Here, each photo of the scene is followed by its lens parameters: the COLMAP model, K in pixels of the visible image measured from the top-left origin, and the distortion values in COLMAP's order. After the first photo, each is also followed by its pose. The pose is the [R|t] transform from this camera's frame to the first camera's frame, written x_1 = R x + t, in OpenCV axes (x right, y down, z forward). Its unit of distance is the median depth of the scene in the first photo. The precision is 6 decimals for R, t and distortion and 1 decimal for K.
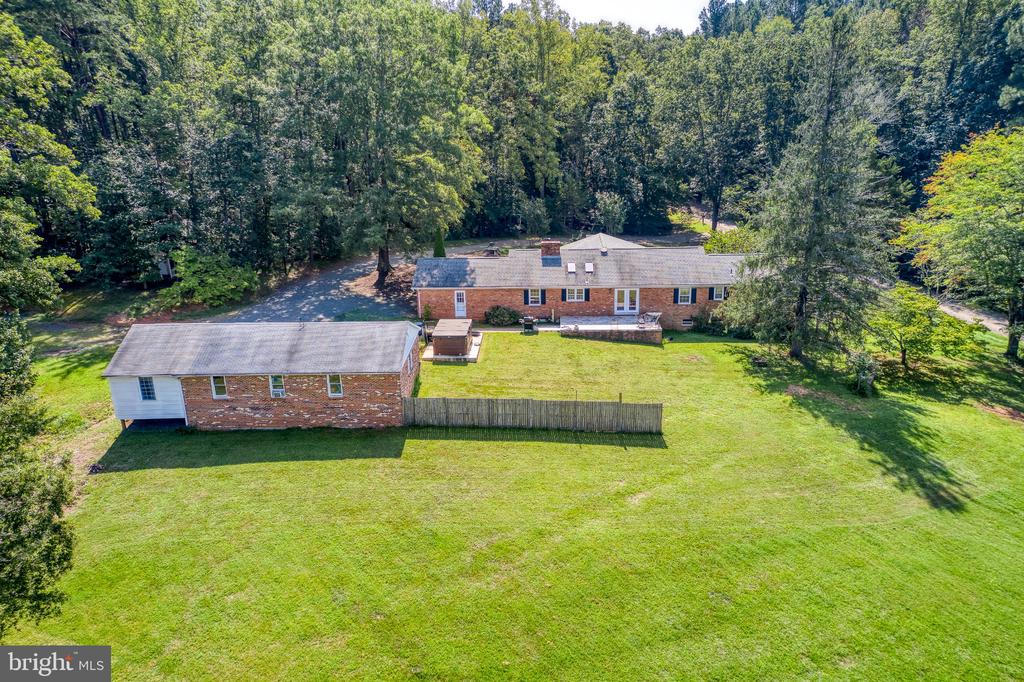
lens RADIAL K [[768.6, 0, 512.0], [0, 768.6, 341.0], [0, 0, 1]] dist [0.070874, 0.193125]
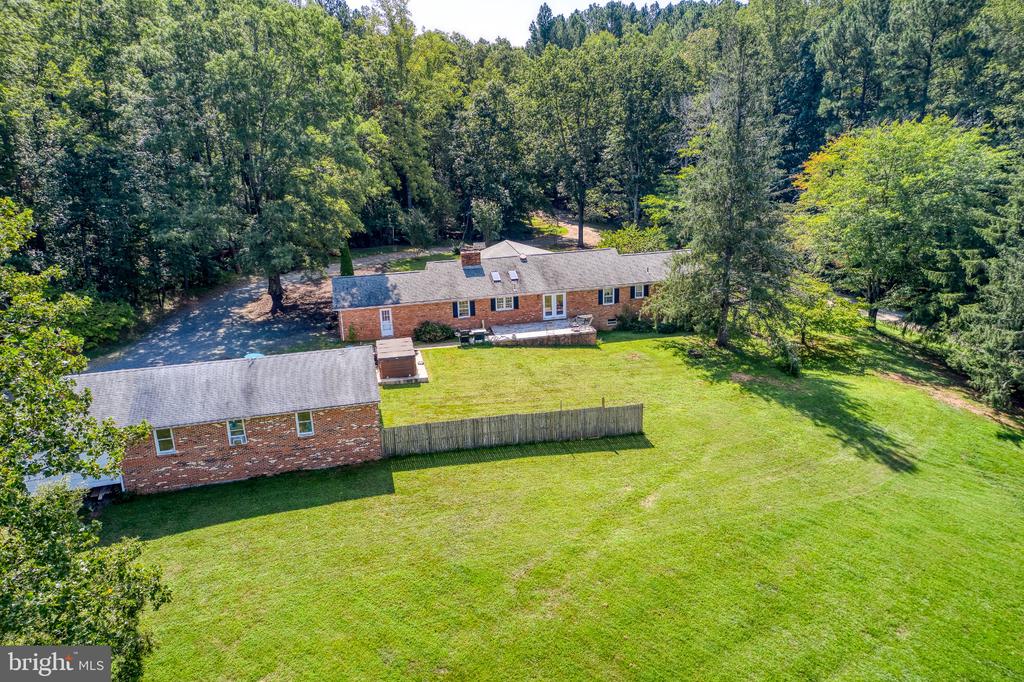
lens RADIAL K [[762.2, 0, 512.0], [0, 762.2, 341.0], [0, 0, 1]] dist [0.069515, 0.197038]
pose [[0.967479, -0.089787, 0.236479, -0.174493], [0.091853, 0.995770, 0.002288, -0.016434], [-0.235685, 0.019508, 0.971634, 0.057590]]
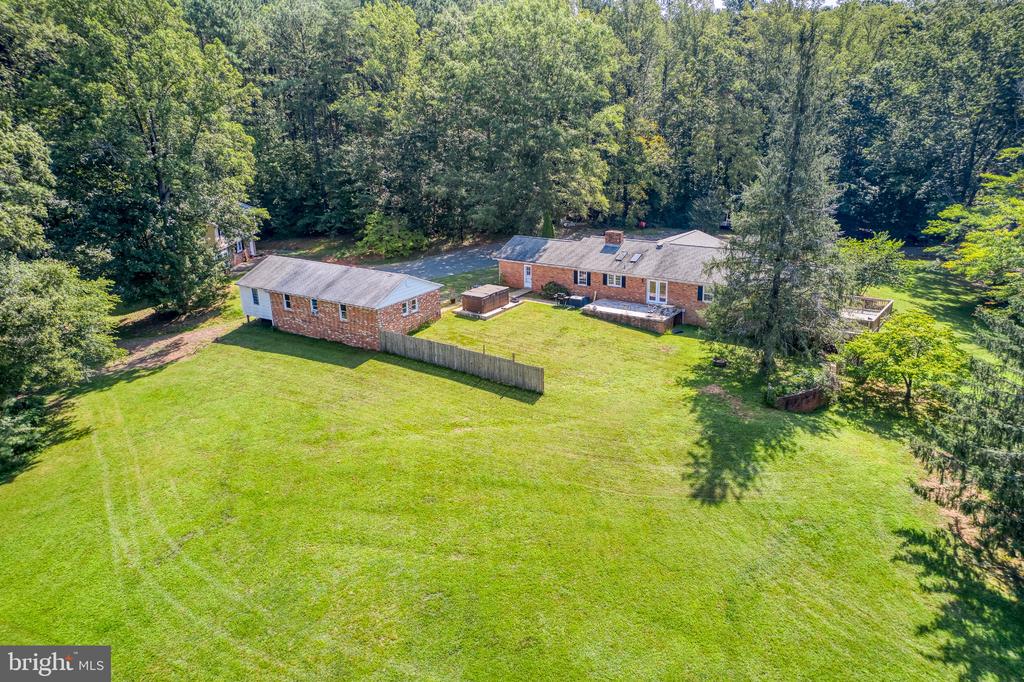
lens RADIAL K [[768.6, 0, 512.0], [0, 768.6, 341.0], [0, 0, 1]] dist [0.070874, 0.193125]
pose [[0.844426, 0.164549, -0.509774, 0.650631], [-0.158493, 0.985790, 0.055662, -0.015237], [0.511689, 0.033793, 0.858506, -0.027729]]
